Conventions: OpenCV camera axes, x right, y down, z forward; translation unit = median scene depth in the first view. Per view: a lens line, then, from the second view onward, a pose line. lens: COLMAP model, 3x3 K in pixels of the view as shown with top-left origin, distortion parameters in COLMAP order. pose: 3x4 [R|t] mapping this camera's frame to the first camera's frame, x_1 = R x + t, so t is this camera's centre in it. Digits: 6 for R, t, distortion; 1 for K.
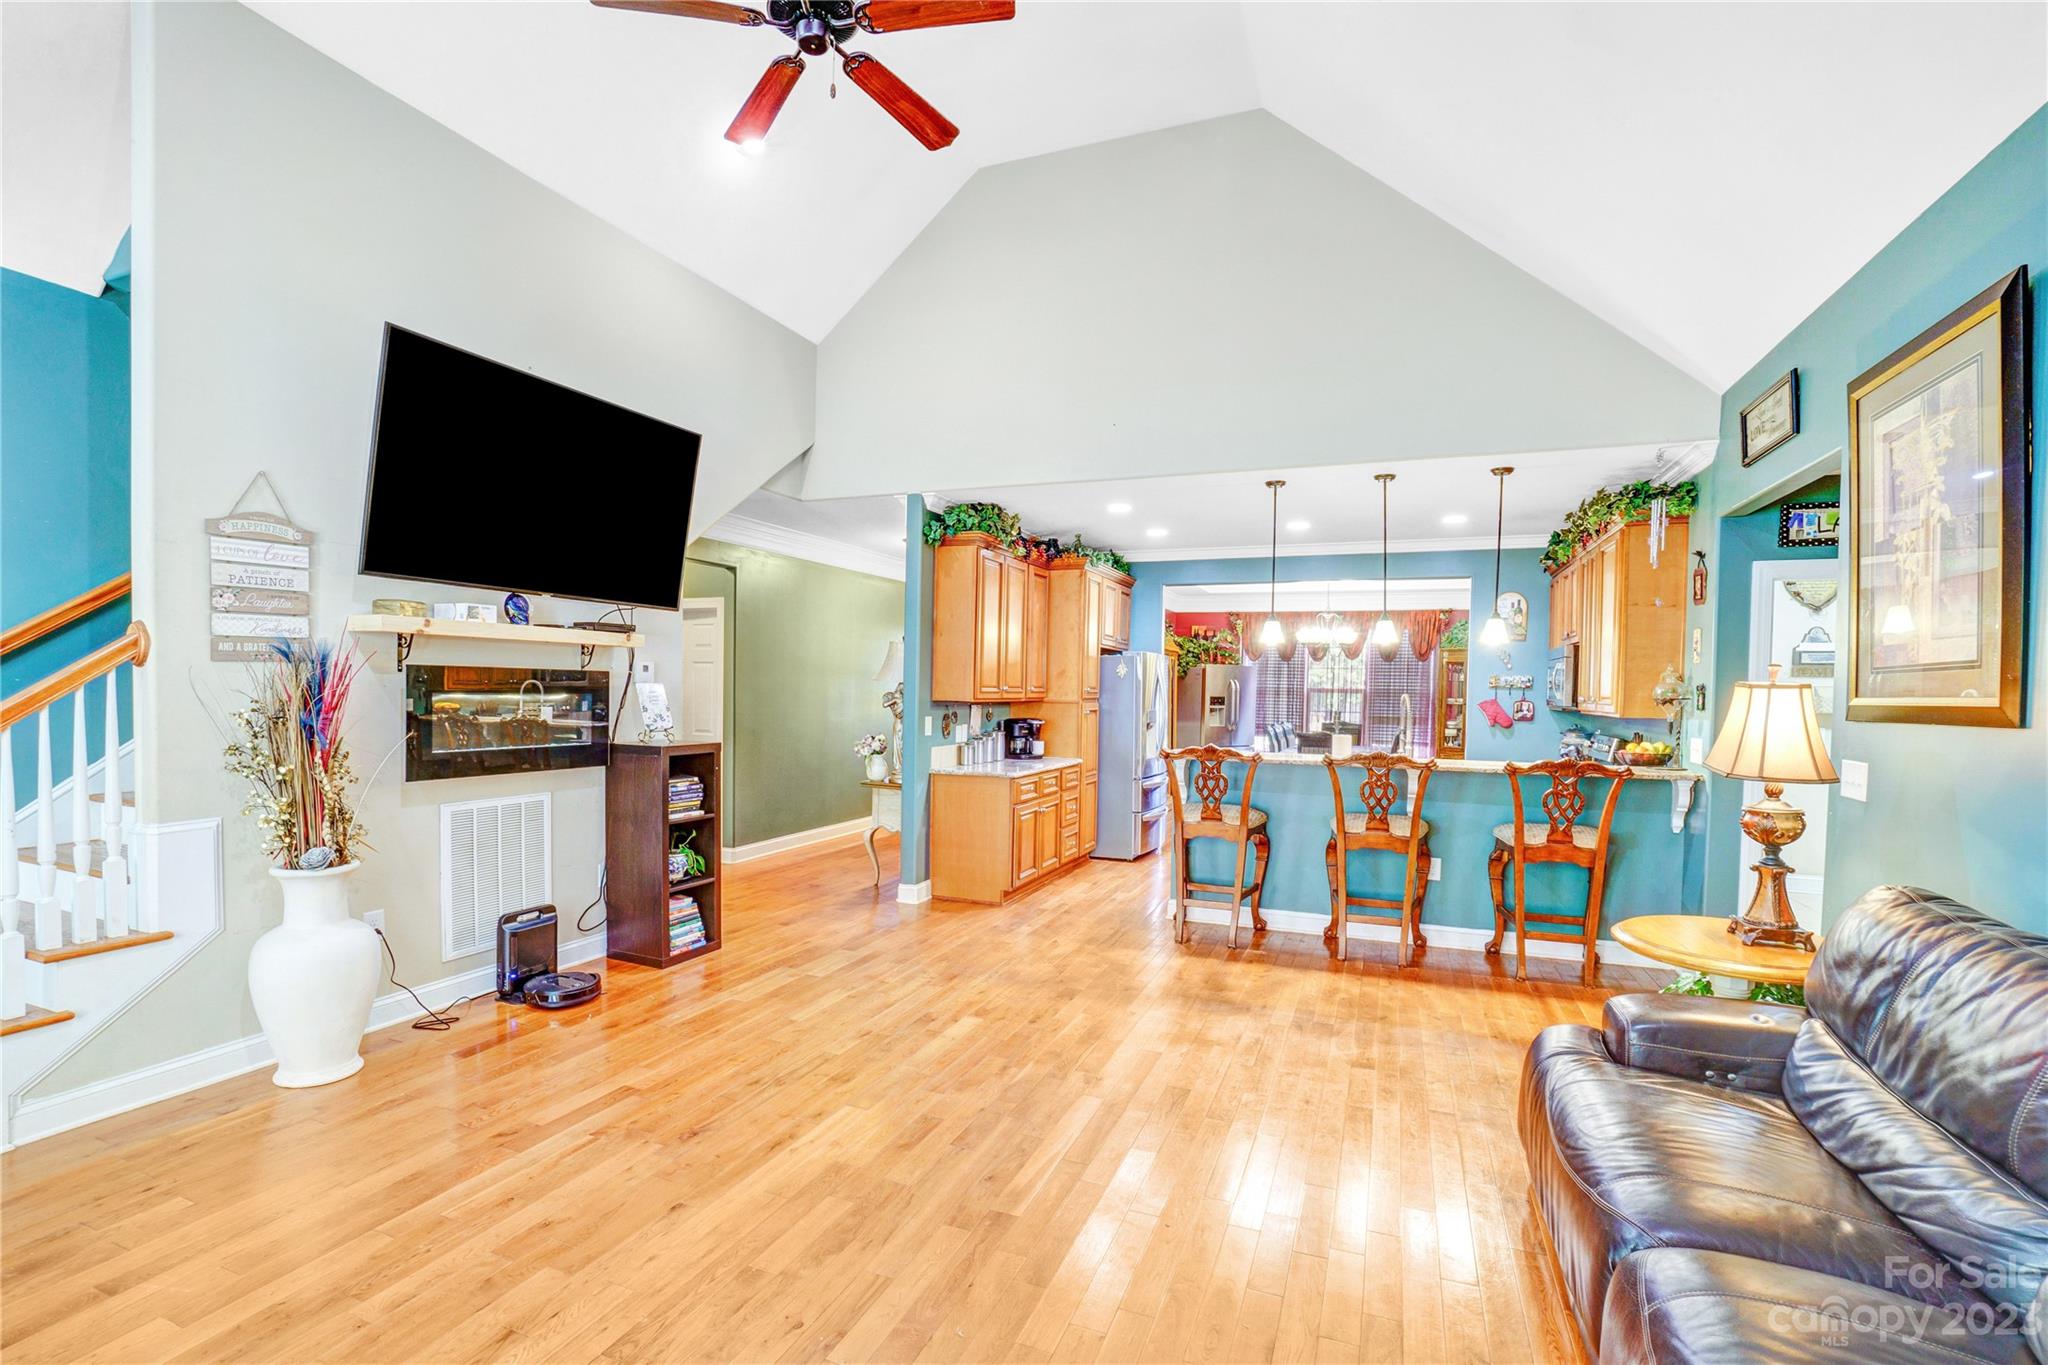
lens RADIAL K [[913.5, 0, 1030.9], [0, 913.5, 709.2], [0, 0, 1]] dist [-0.046939, 0.014856]
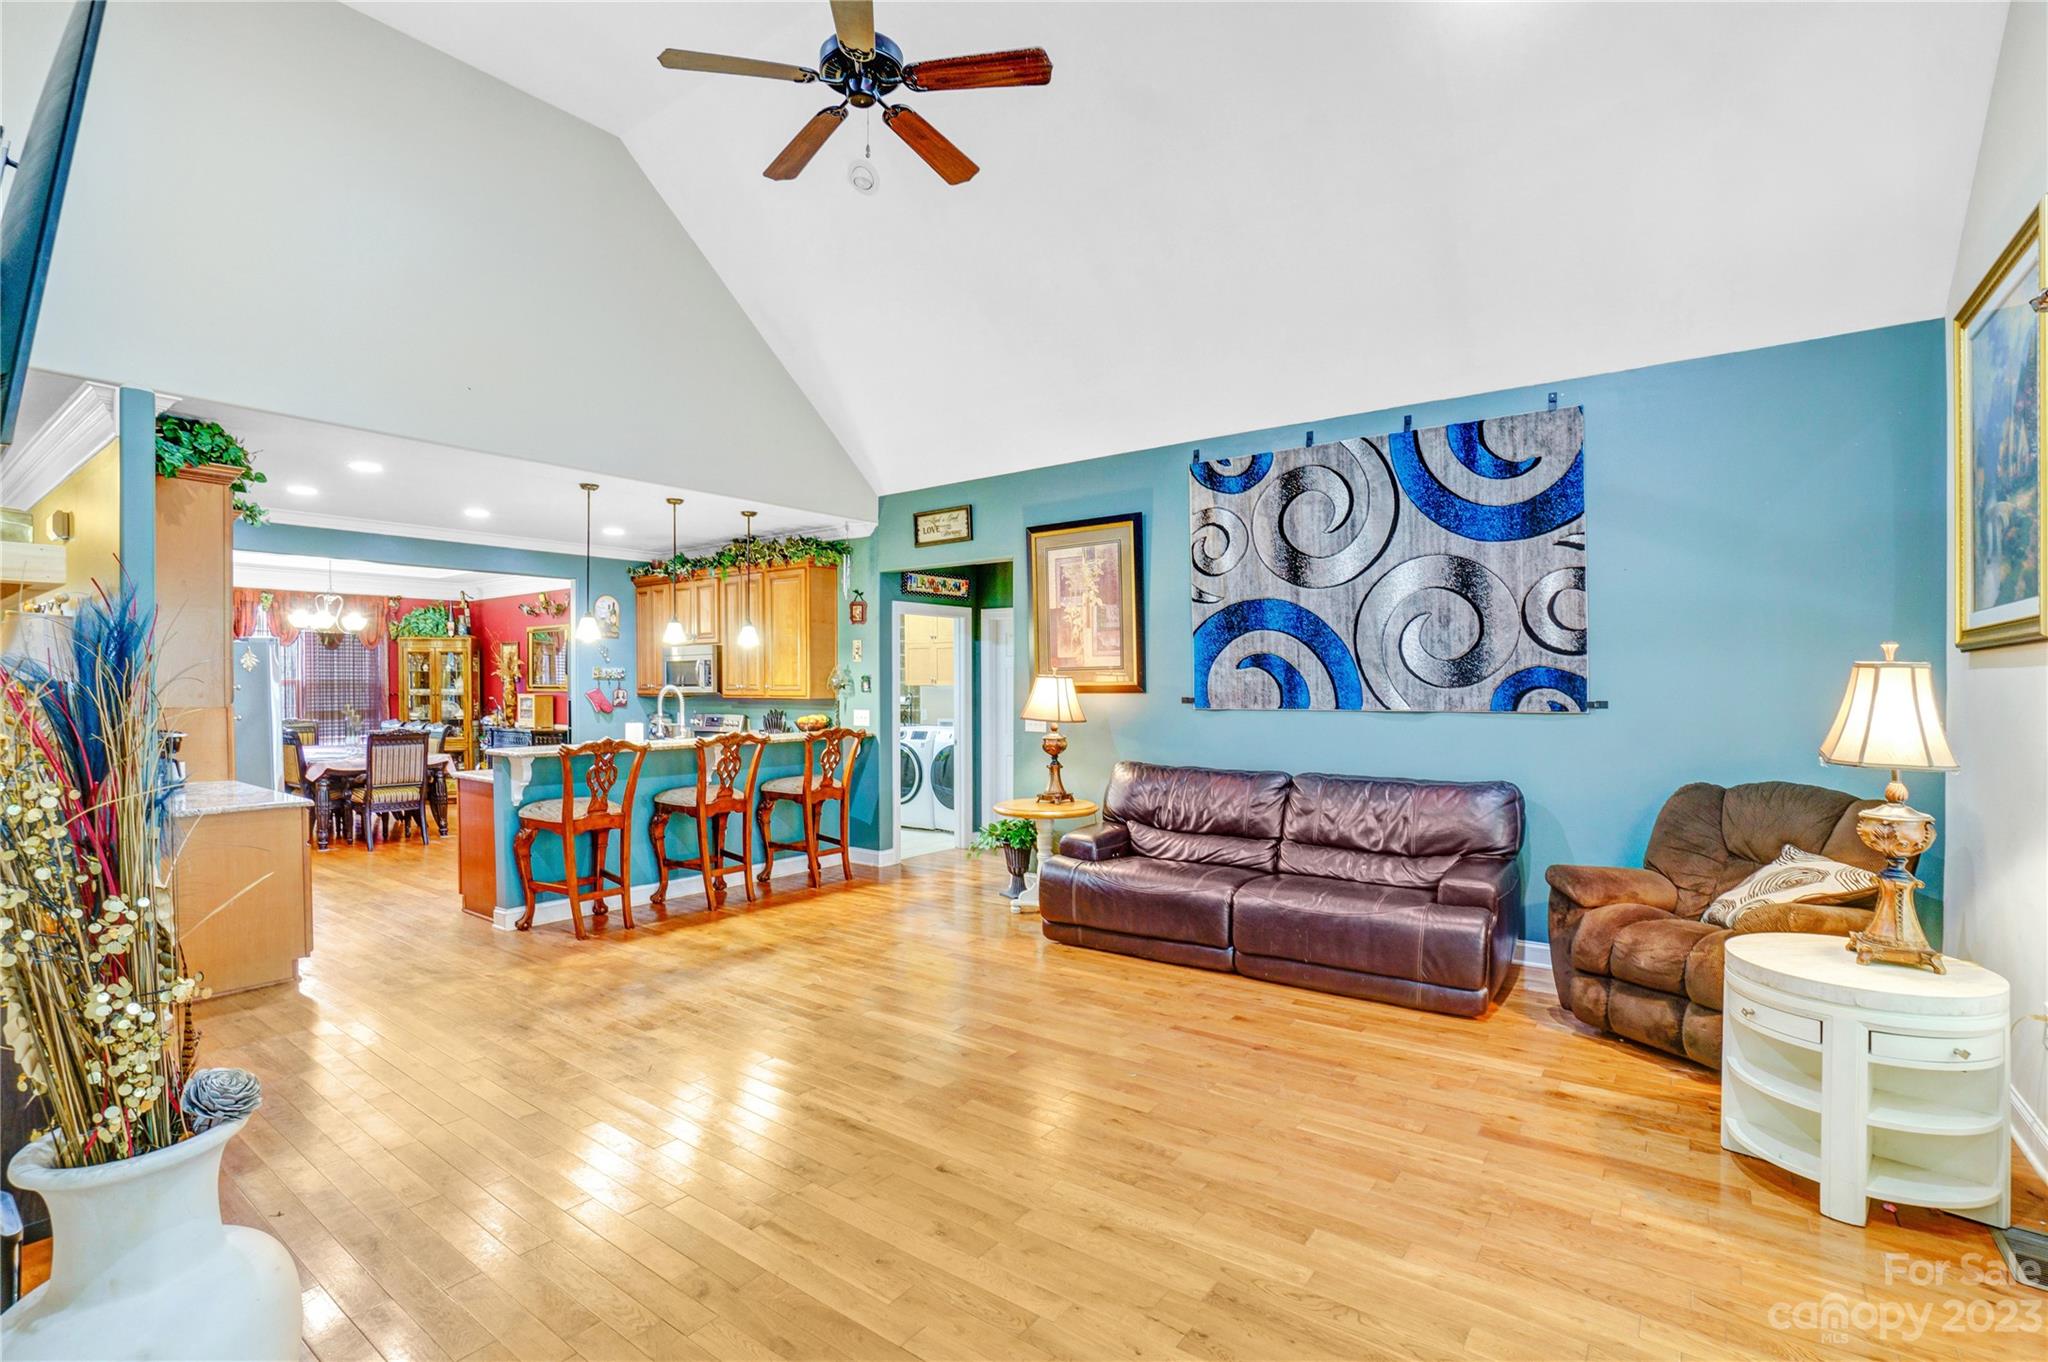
lens RADIAL K [[913.5, 0, 1010.3], [0, 913.5, 719.4], [0, 0, 1]] dist [-0.046939, 0.014856]
pose [[0.250159, -0.048853, 0.966971, -0.760796], [0.025808, 0.998708, 0.043780, -0.014528], [-0.967861, 0.014003, 0.251097, 0.352027]]
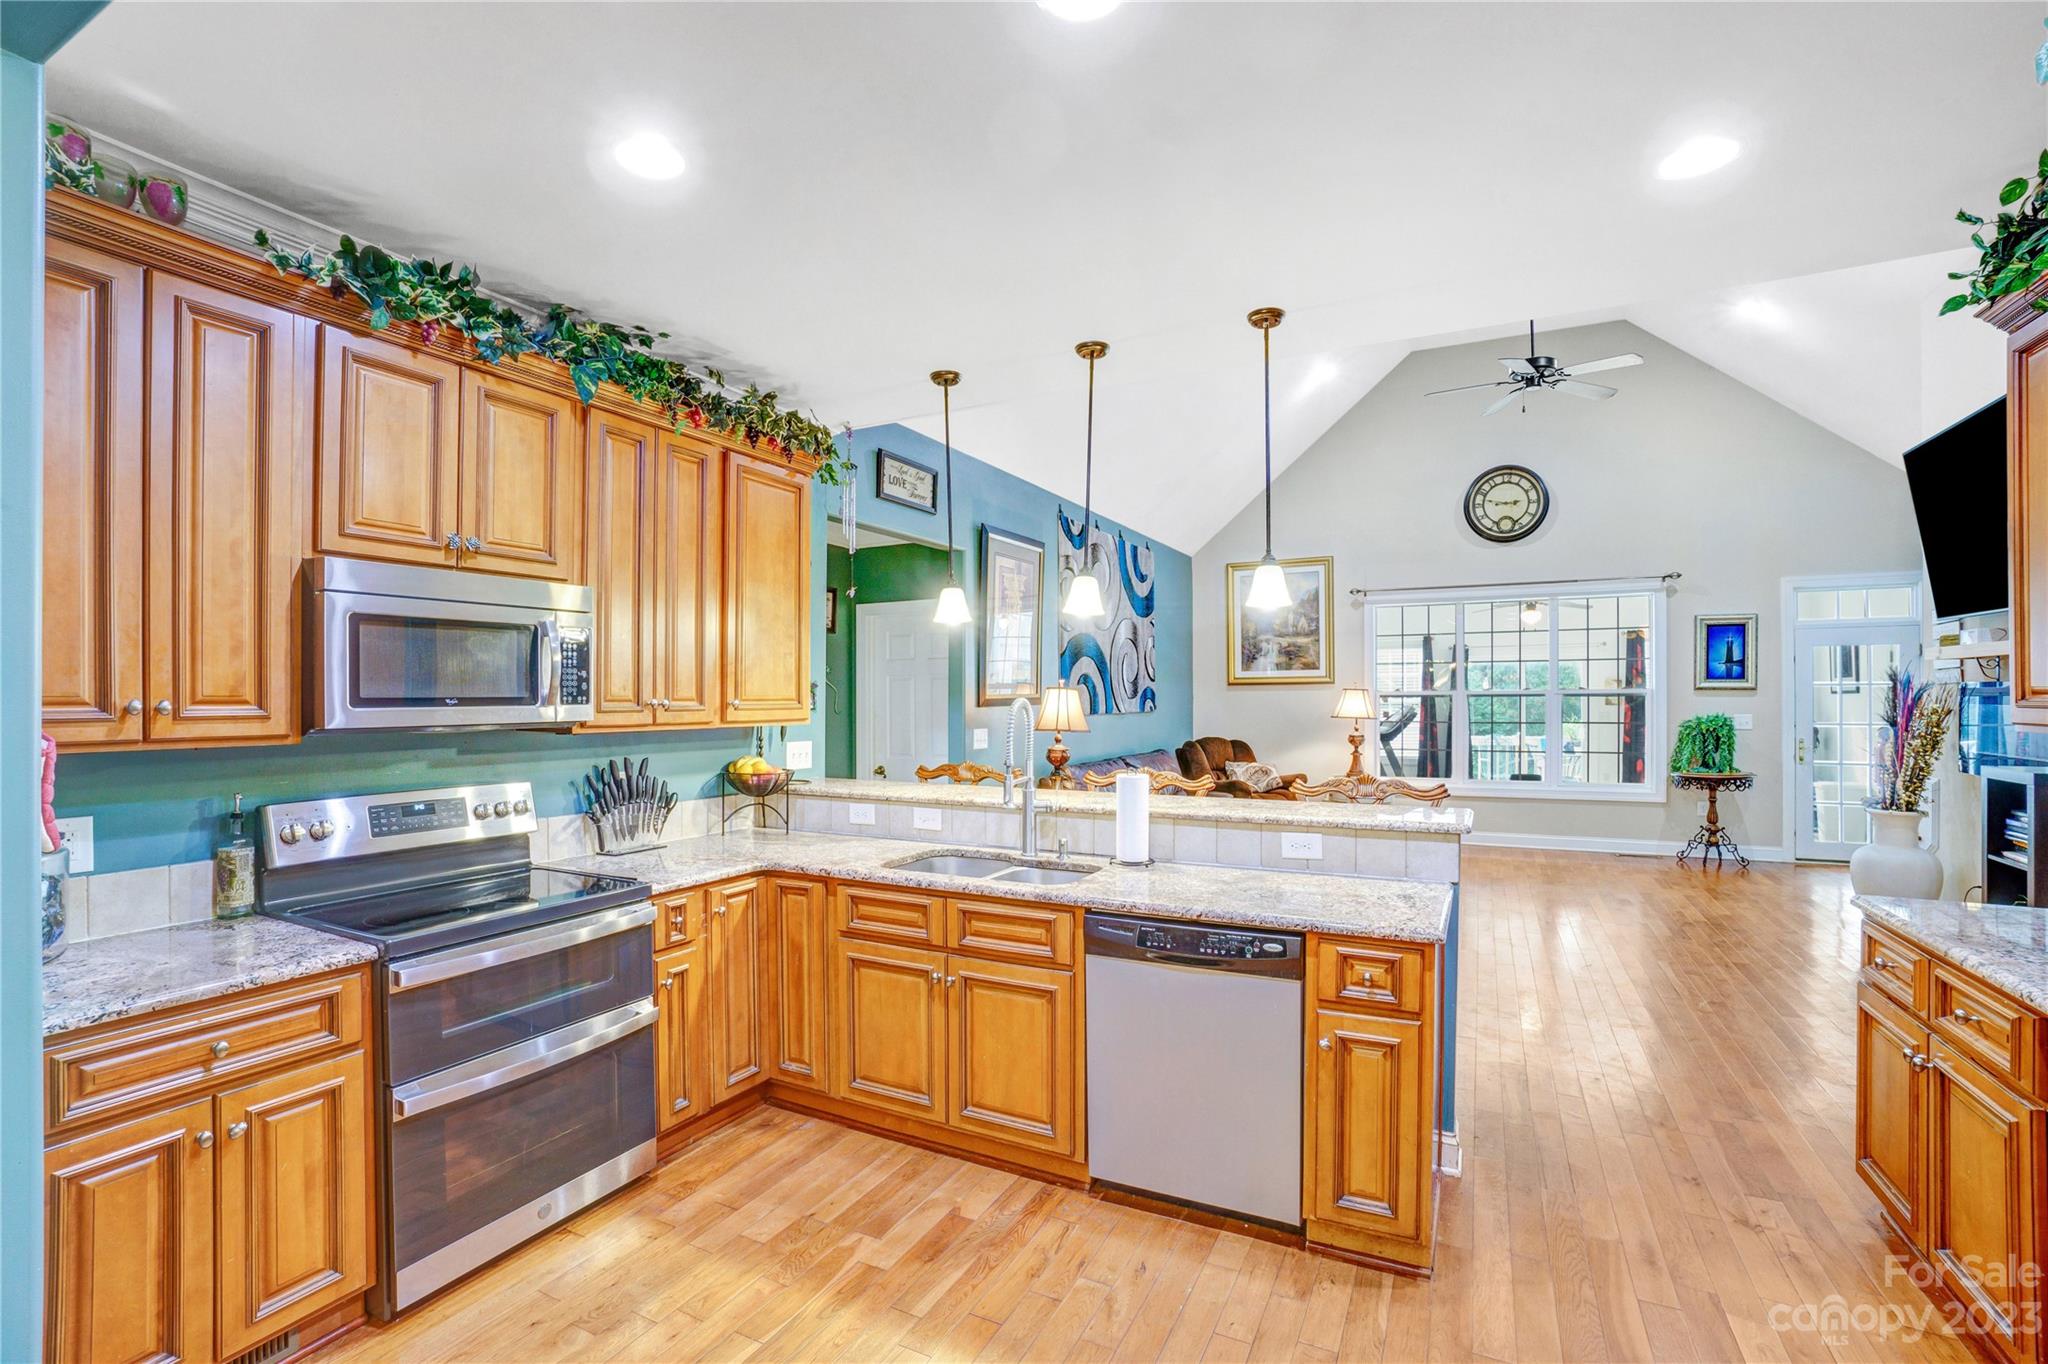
lens RADIAL K [[913.5, 0, 1013.2], [0, 913.5, 708.9], [0, 0, 1]] dist [-0.046939, 0.014856]
pose [[-0.995187, -0.013045, 0.097126, 0.453800], [-0.009312, 0.999204, 0.038785, -0.039465], [-0.097554, 0.037694, -0.994516, 1.951654]]
